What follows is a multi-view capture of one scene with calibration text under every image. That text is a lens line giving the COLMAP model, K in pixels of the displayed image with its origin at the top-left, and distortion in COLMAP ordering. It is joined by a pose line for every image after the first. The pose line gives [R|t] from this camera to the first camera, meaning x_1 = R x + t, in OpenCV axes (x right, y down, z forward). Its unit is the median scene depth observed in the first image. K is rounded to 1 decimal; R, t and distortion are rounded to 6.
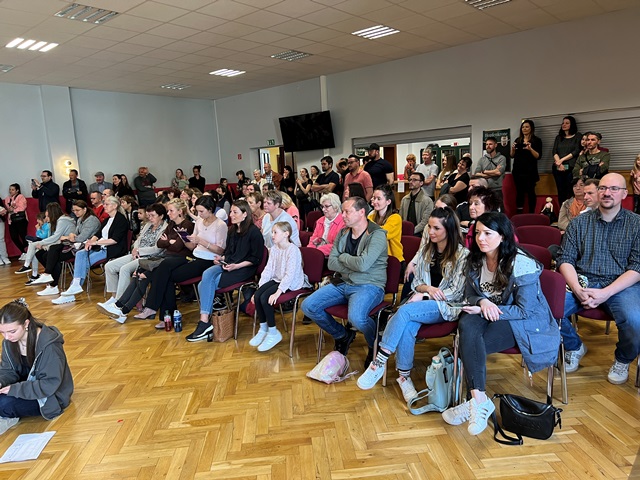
lens RADIAL K [[478.8, 0, 313.6], [0, 478.8, 237.3], [0, 0, 1]] dist [0.063033, -0.068484]
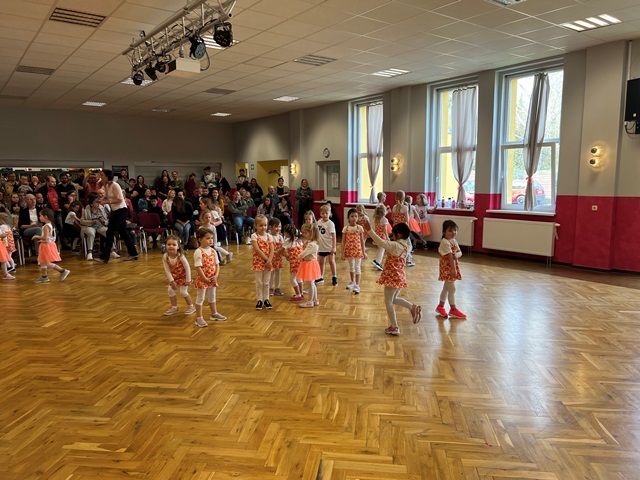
lens RADIAL K [[478.8, 0, 321.2], [0, 478.8, 243.8], [0, 0, 1]] dist [0.063033, -0.068484]
pose [[0.200155, -0.075488, 0.976852, -1.722018], [0.138674, 0.989173, 0.048026, 0.114179], [-0.969901, 0.125851, 0.208456, -0.088612]]
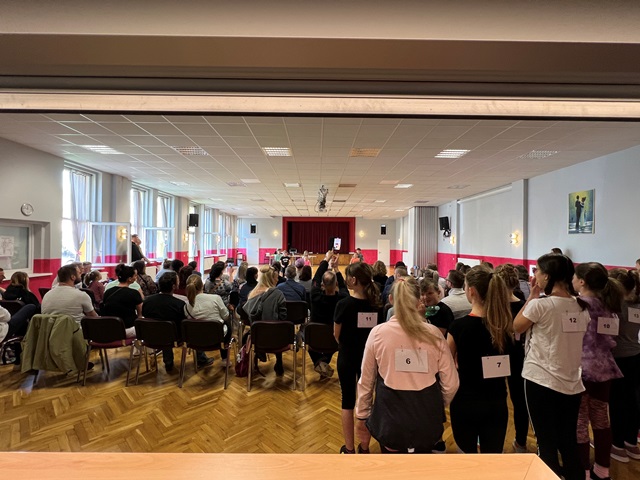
lens RADIAL K [[307.1, 0, 322.3], [0, 307.1, 242.4], [0, 0, 1]] dist [-0.002120, -0.000118]
pose [[-0.742234, 0.048448, -0.668387, 0.363088], [-0.064697, 0.987544, 0.143427, -0.281233], [0.667010, 0.149699, -0.729855, 1.669370]]
